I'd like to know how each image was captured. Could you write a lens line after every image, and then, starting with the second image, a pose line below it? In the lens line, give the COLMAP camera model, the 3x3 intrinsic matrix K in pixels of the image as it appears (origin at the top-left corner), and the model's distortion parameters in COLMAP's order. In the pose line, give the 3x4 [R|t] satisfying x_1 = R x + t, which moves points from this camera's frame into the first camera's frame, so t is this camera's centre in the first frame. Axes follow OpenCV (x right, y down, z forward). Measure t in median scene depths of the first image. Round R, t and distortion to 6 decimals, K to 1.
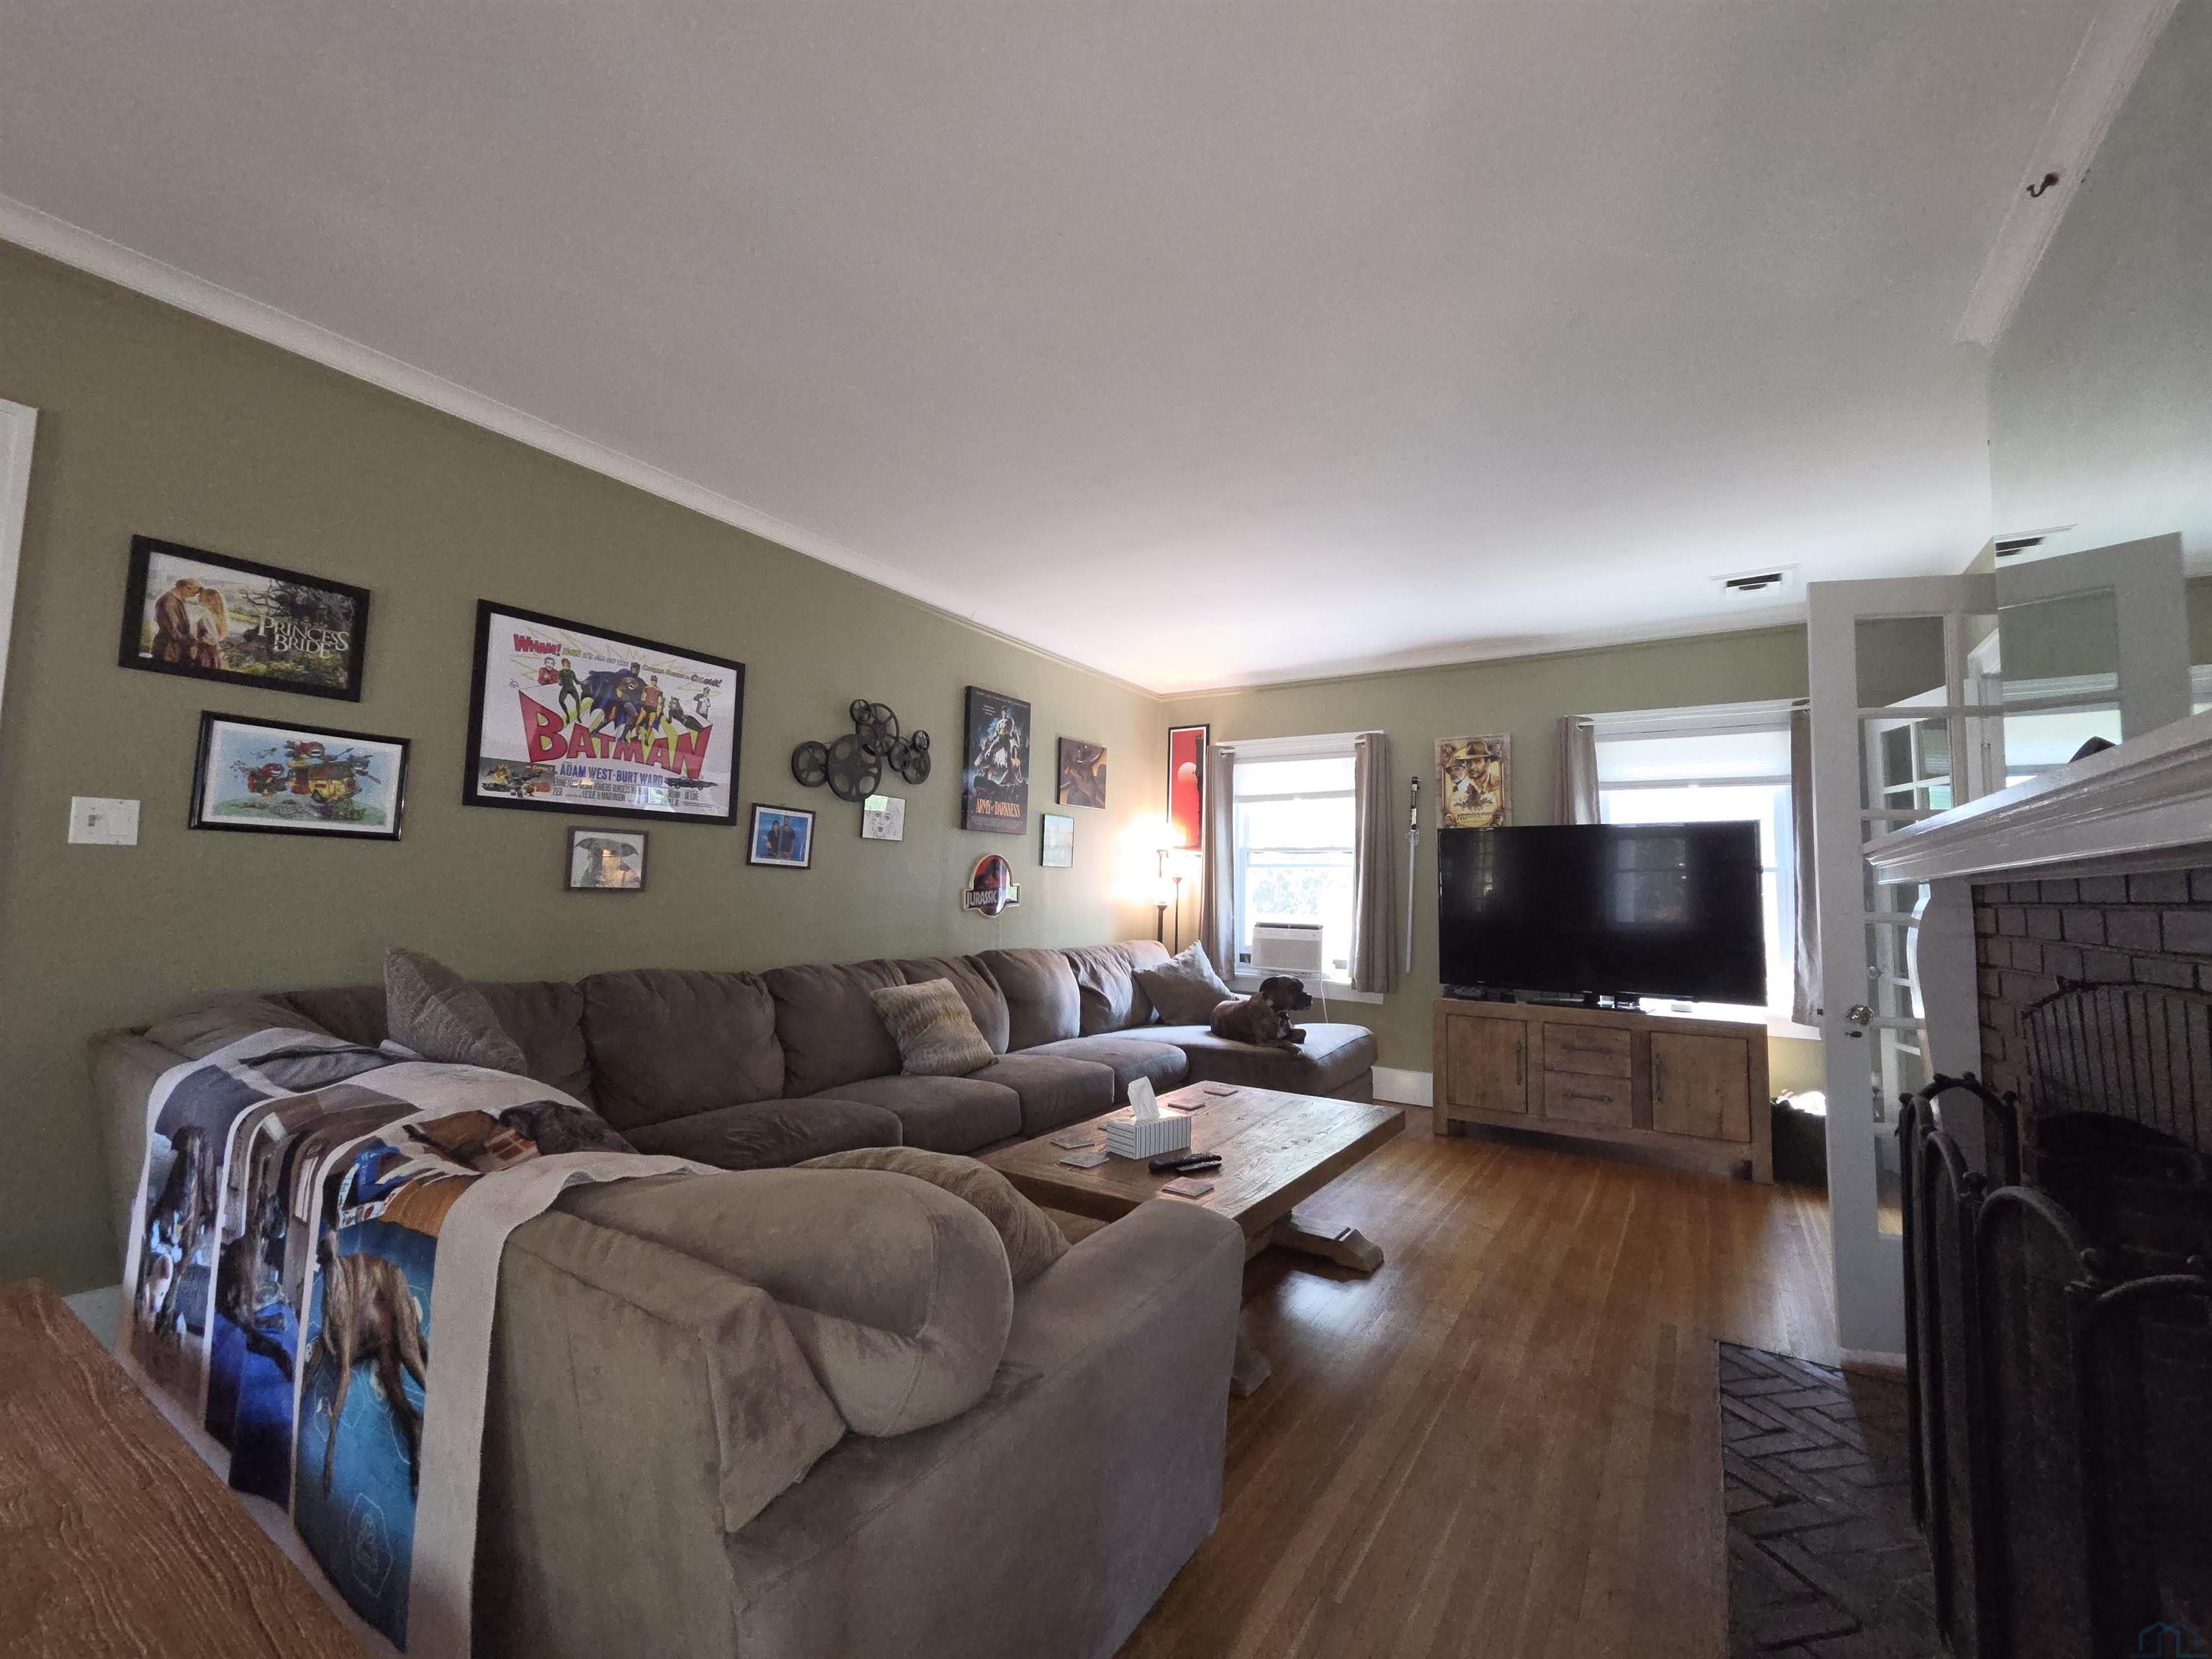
lens RADIAL K [[907.1, 0, 1111.9], [0, 907.1, 825.2], [0, 0, 1]] dist [0.001002, 0.000131]
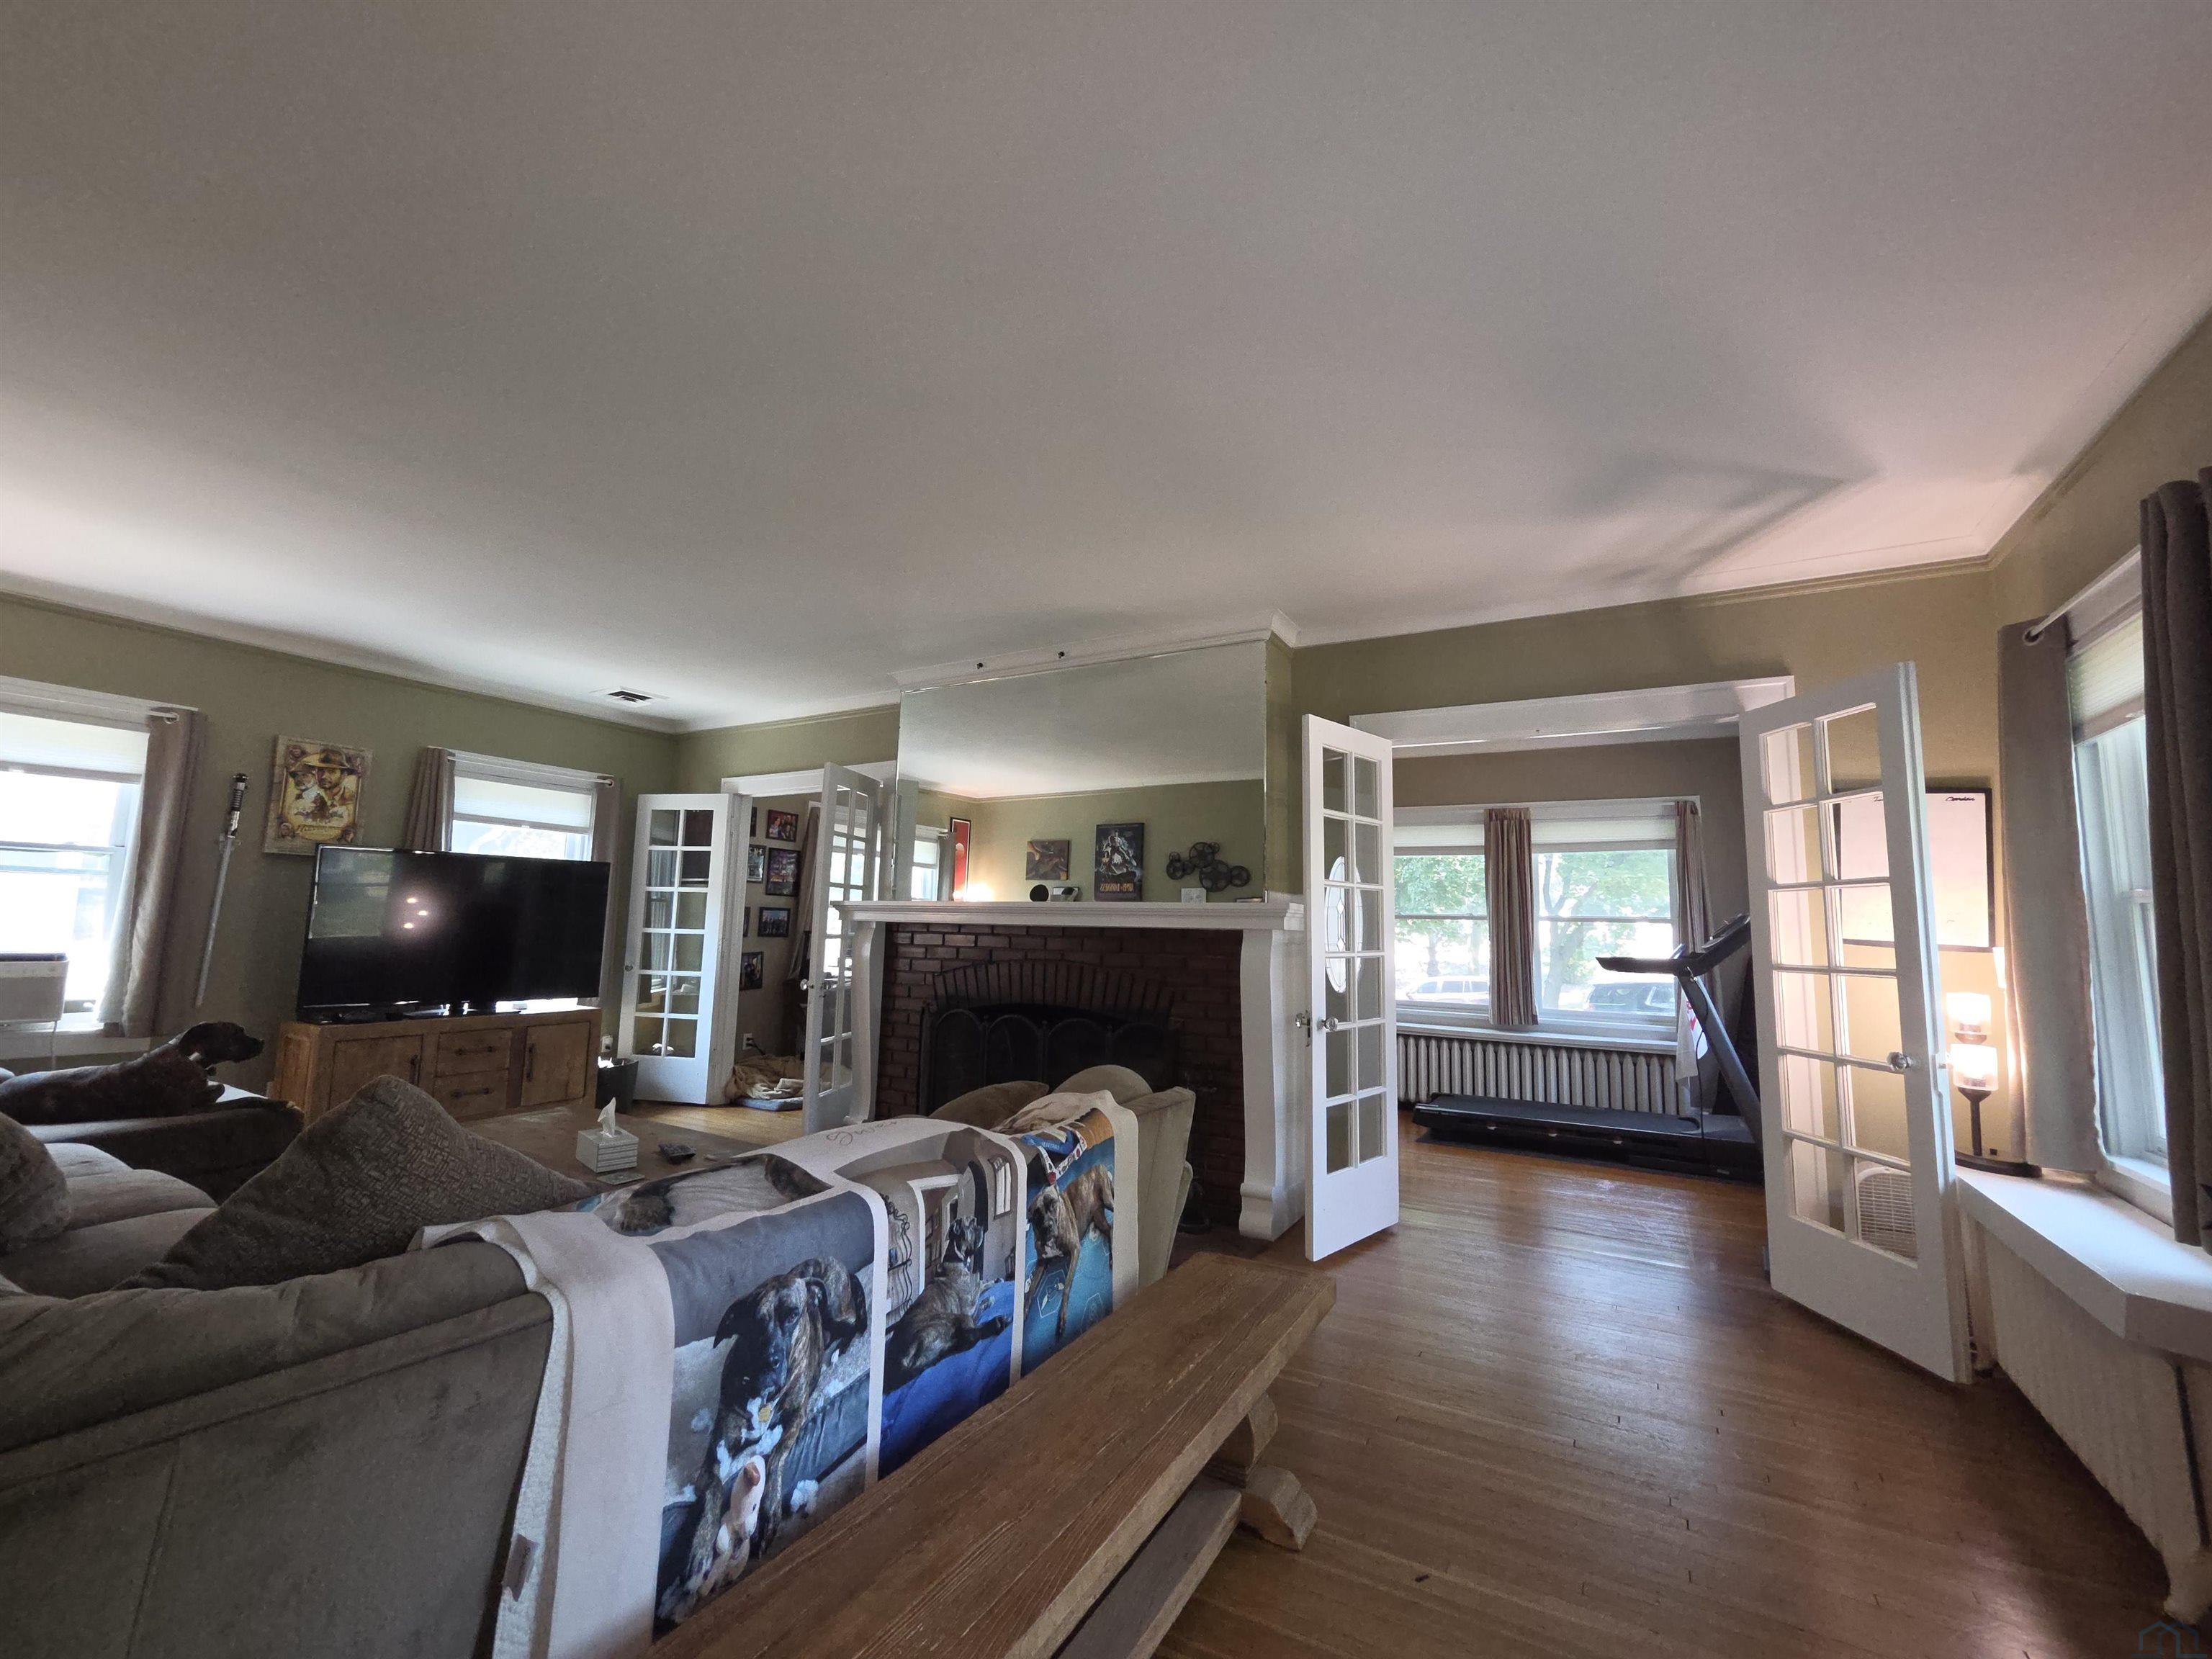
lens RADIAL K [[907.1, 0, 1109.6], [0, 907.1, 827.4], [0, 0, 1]] dist [0.001002, 0.000131]
pose [[-0.047424, 0.093168, 0.994520, -0.569292], [-0.090705, 0.991125, -0.097175, 0.005256], [-0.994748, -0.094816, -0.038552, 0.231766]]
